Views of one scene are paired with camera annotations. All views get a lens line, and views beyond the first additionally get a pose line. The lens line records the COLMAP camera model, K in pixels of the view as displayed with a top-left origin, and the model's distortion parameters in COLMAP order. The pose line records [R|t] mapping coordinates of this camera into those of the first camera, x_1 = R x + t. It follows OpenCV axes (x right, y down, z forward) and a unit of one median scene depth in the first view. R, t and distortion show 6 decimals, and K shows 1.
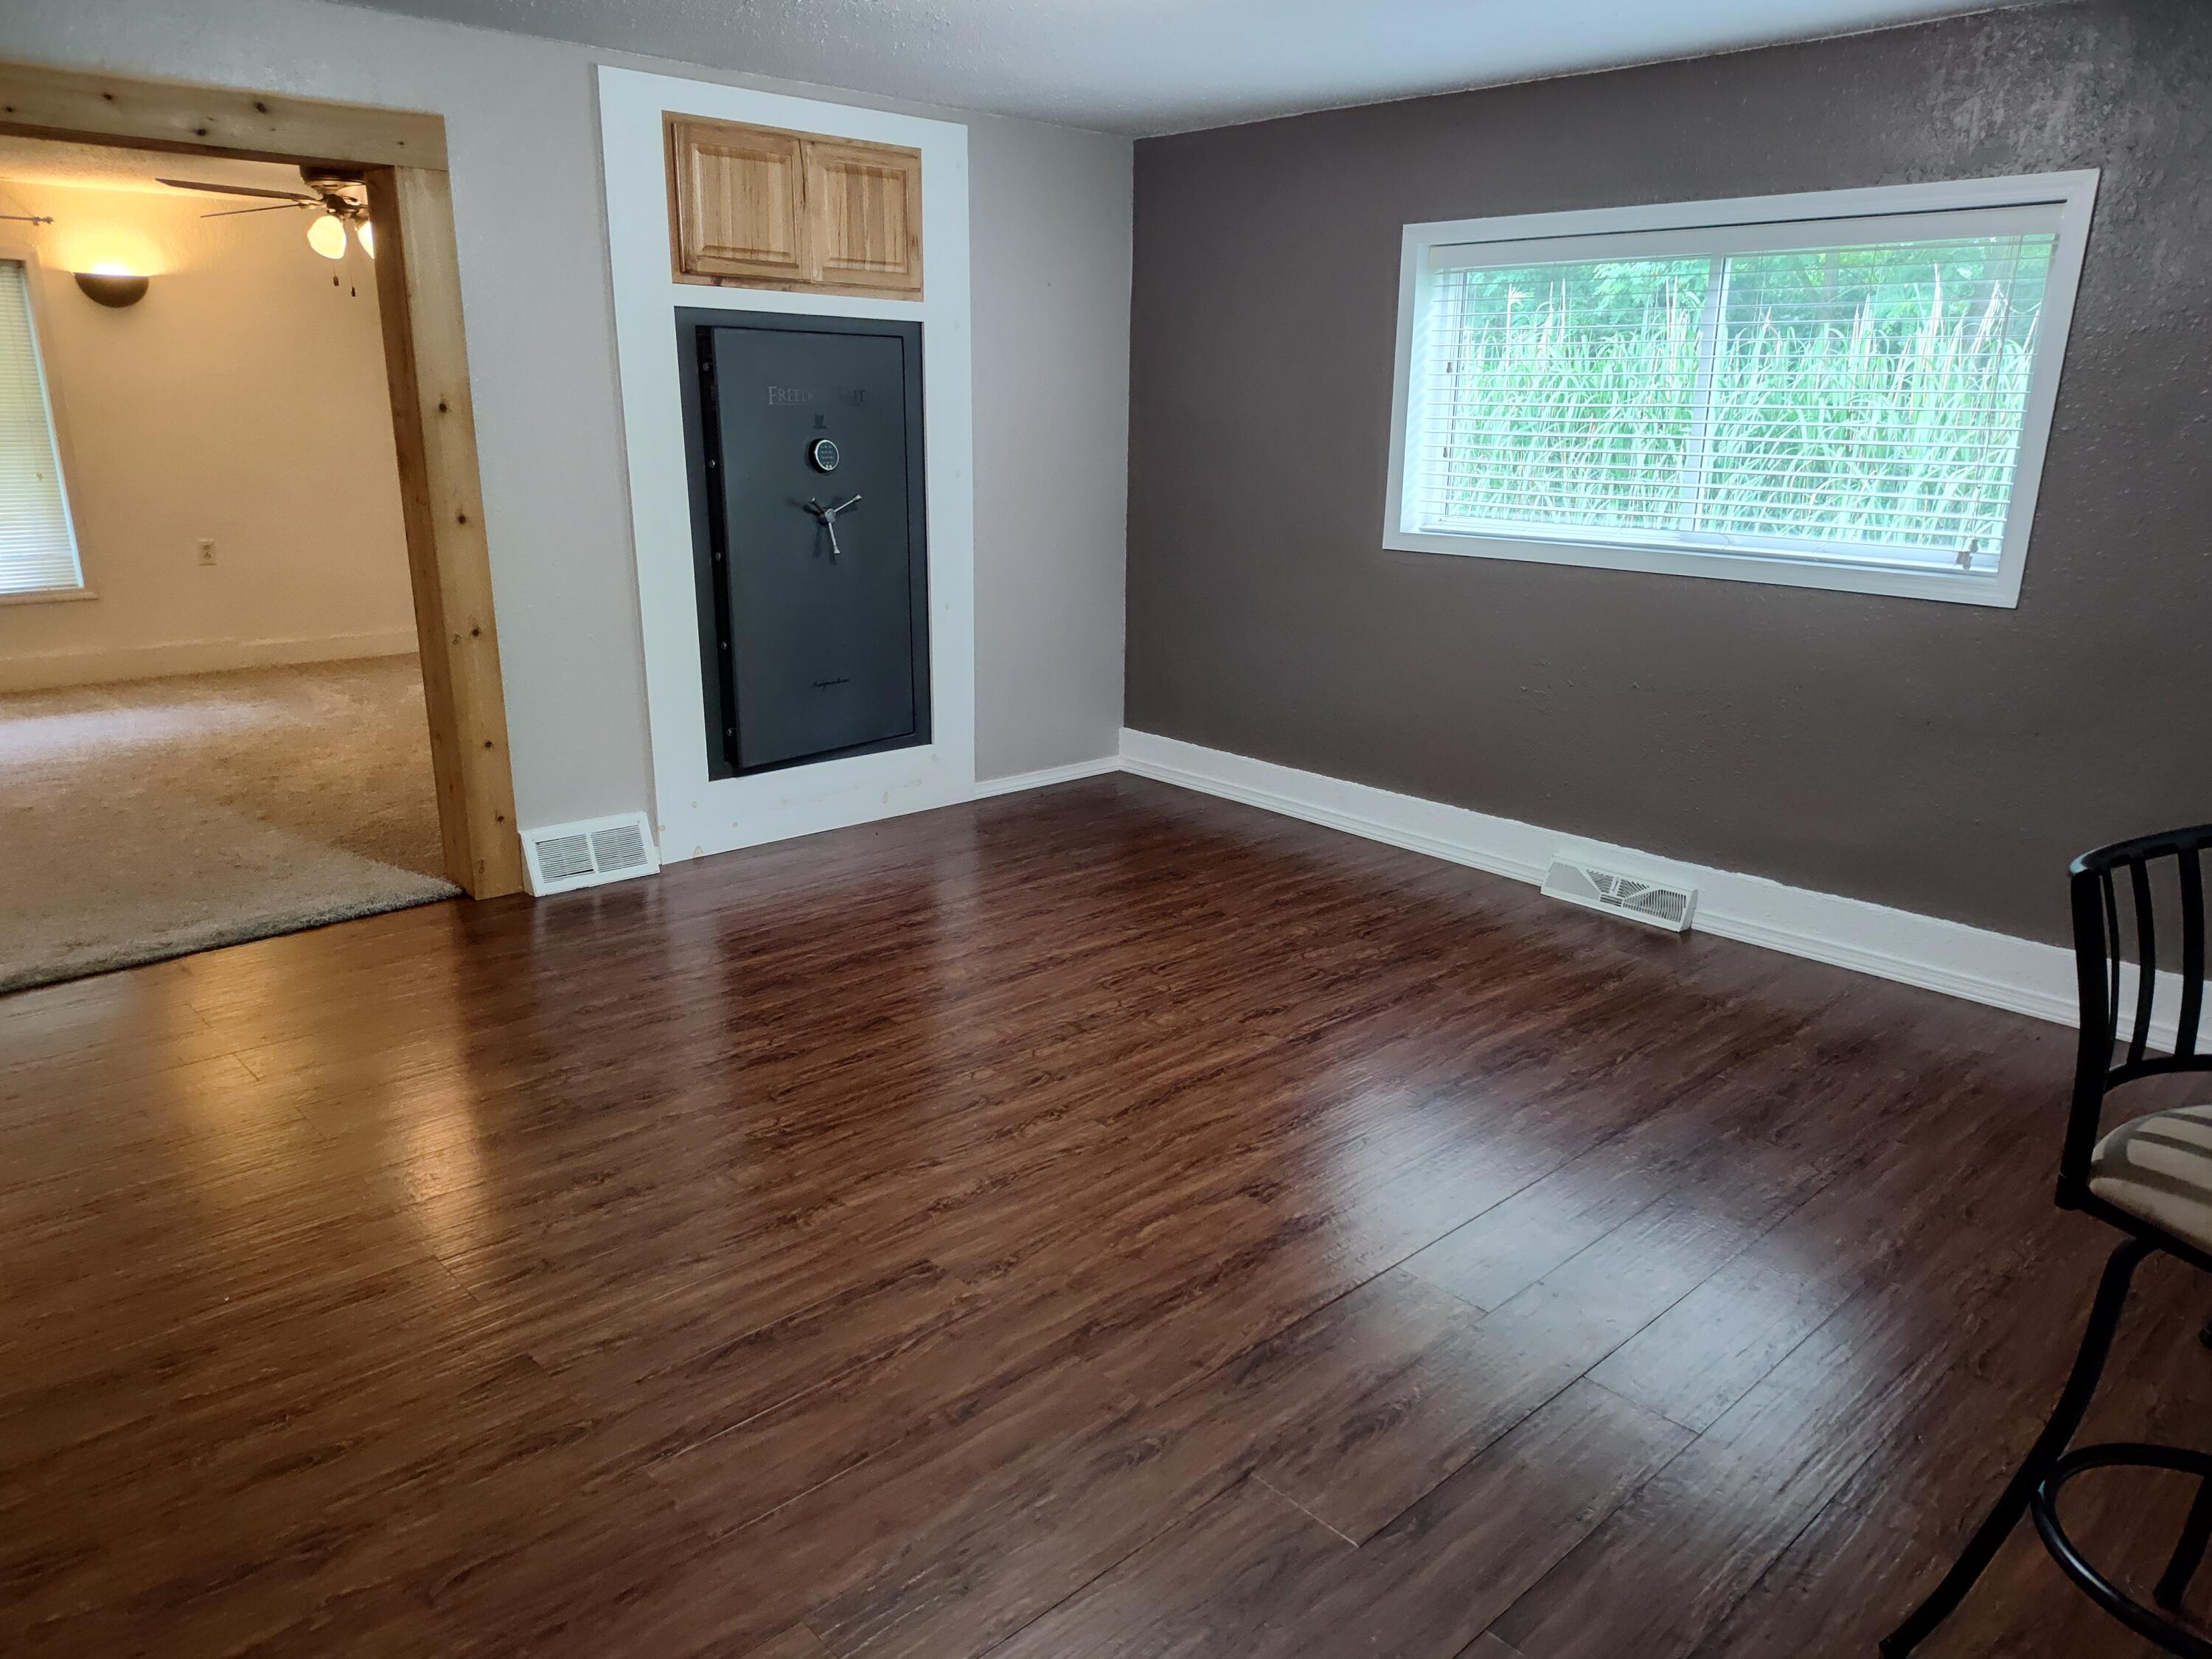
lens RADIAL K [[1512.7, 0, 1107.3], [0, 1512.7, 832.9], [0, 0, 1]] dist [0.022935, -0.027169]
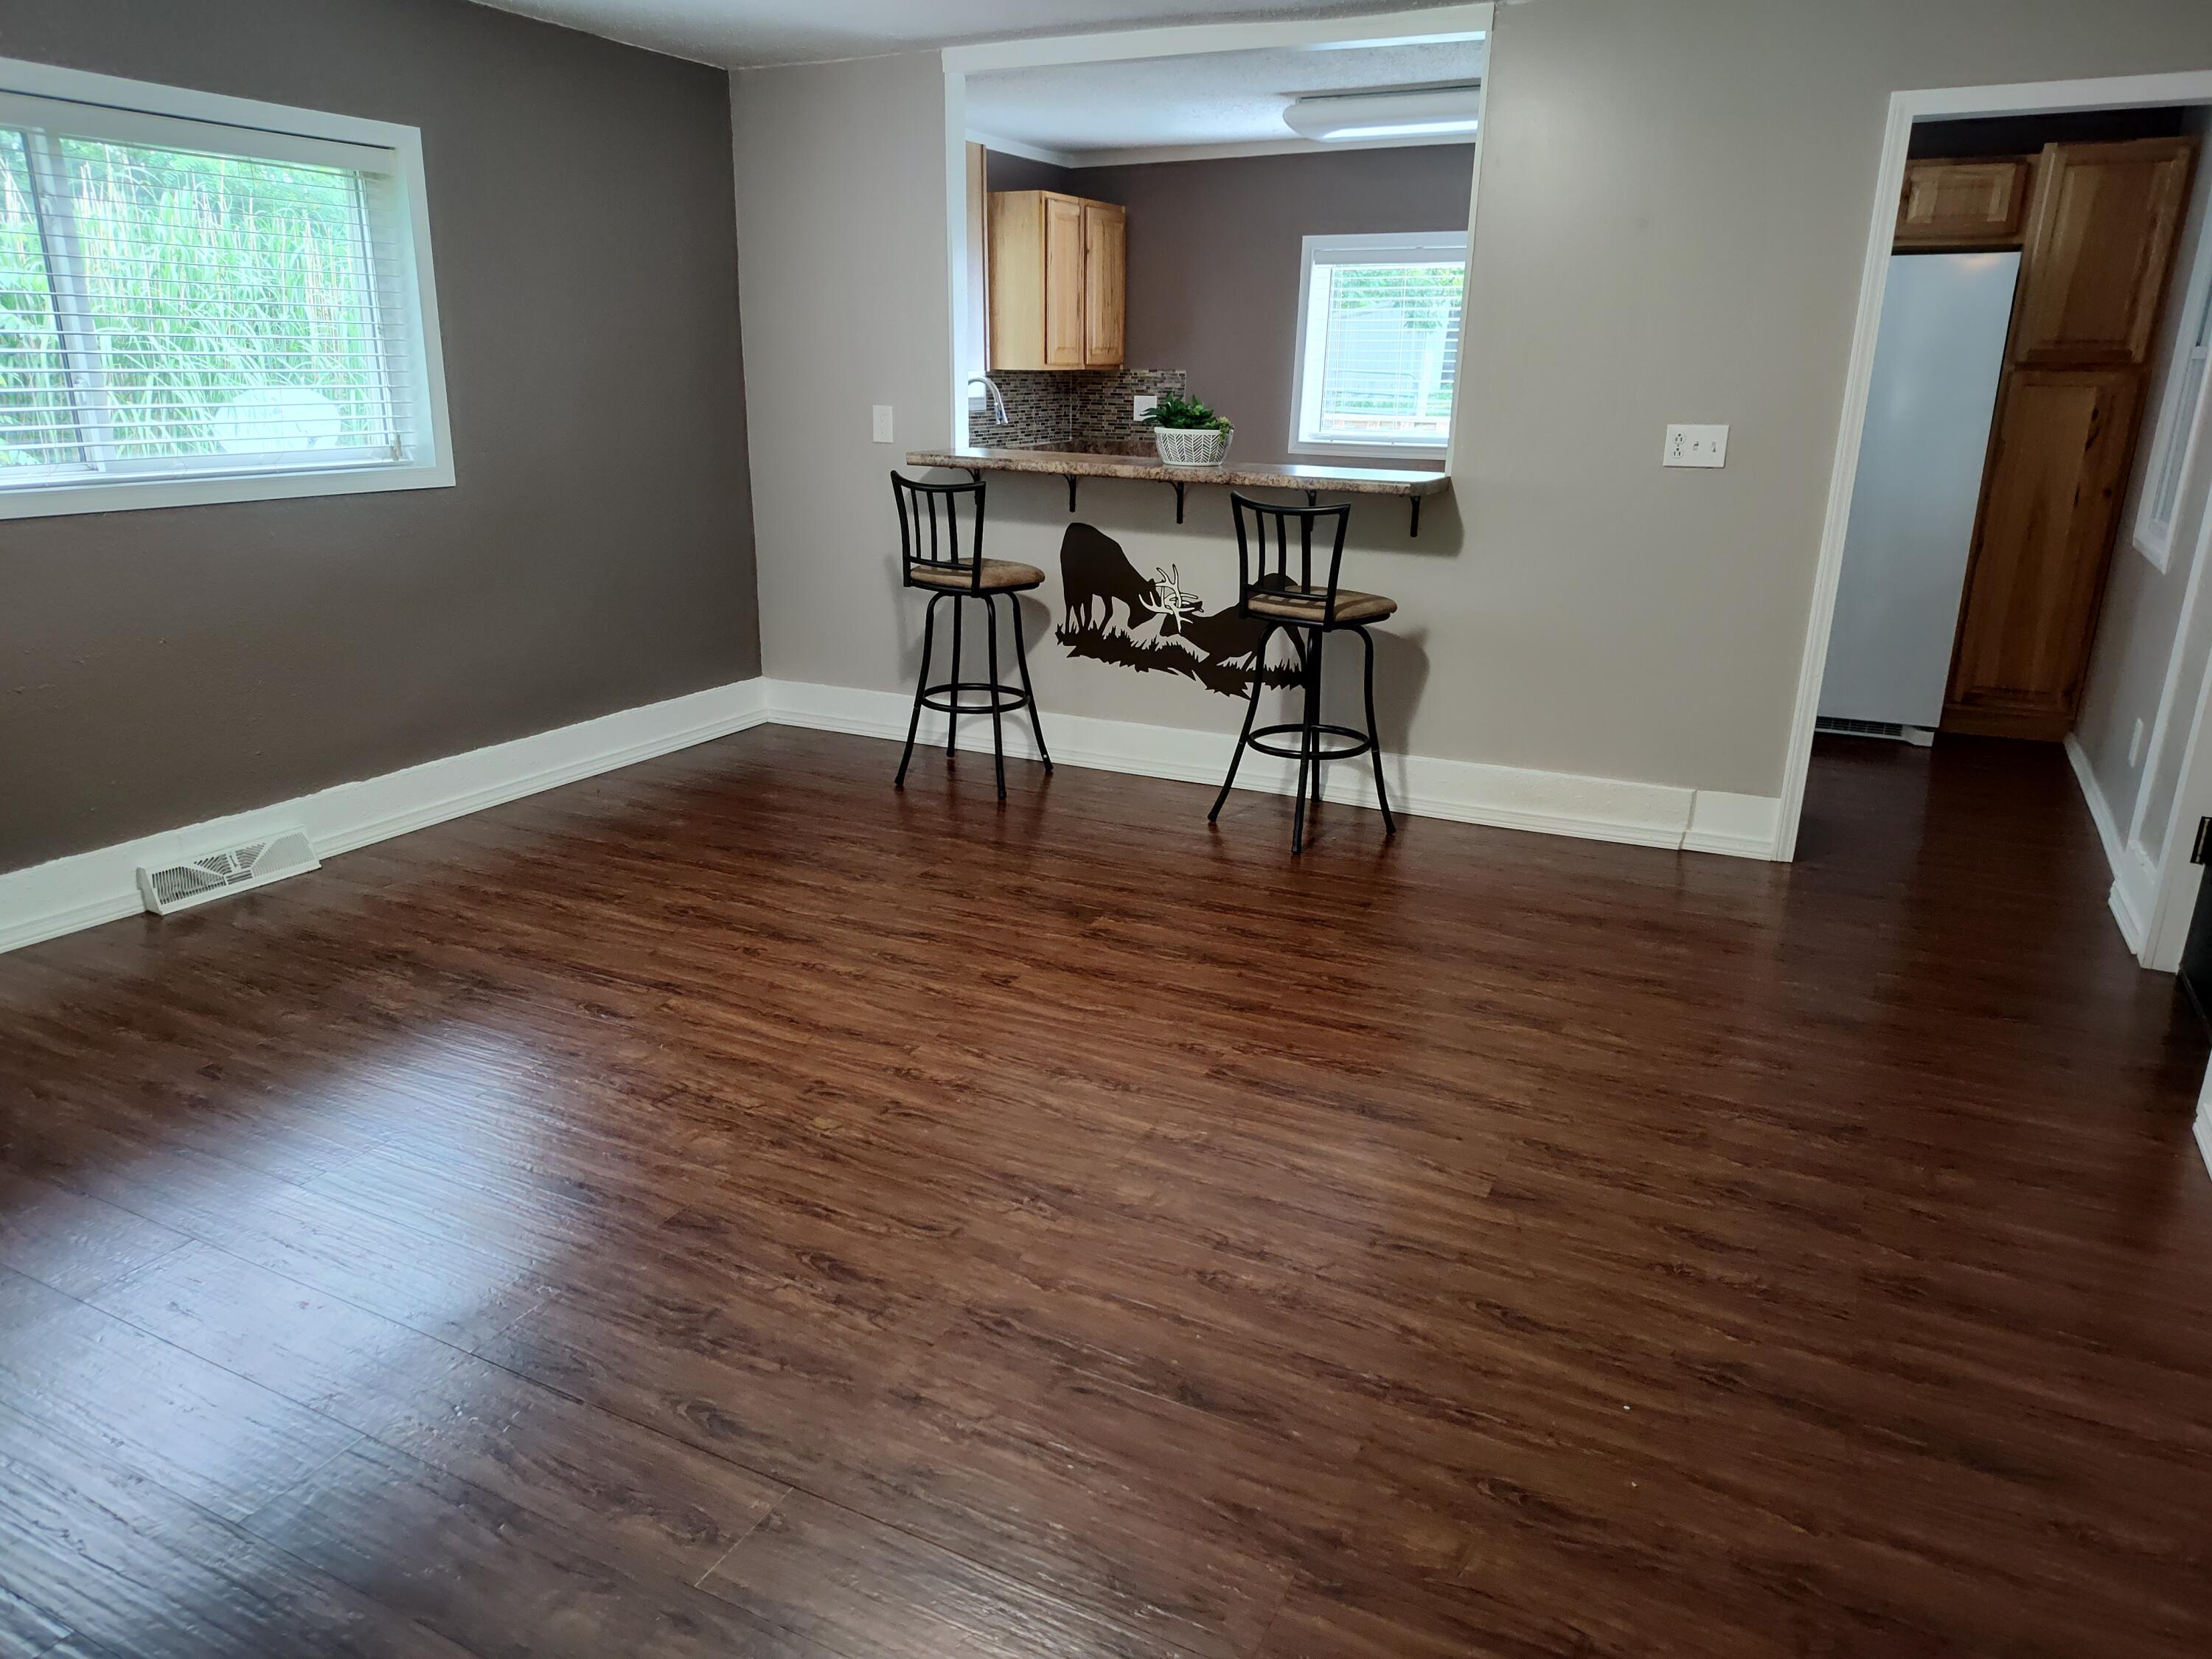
lens RADIAL K [[1512.7, 0, 1110.0], [0, 1512.7, 833.4], [0, 0, 1]] dist [0.022935, -0.027169]
pose [[-0.339208, -0.301887, 0.890956, -1.014442], [0.236285, 0.889403, 0.391320, -0.336087], [-0.910553, 0.343258, -0.230361, 1.198036]]
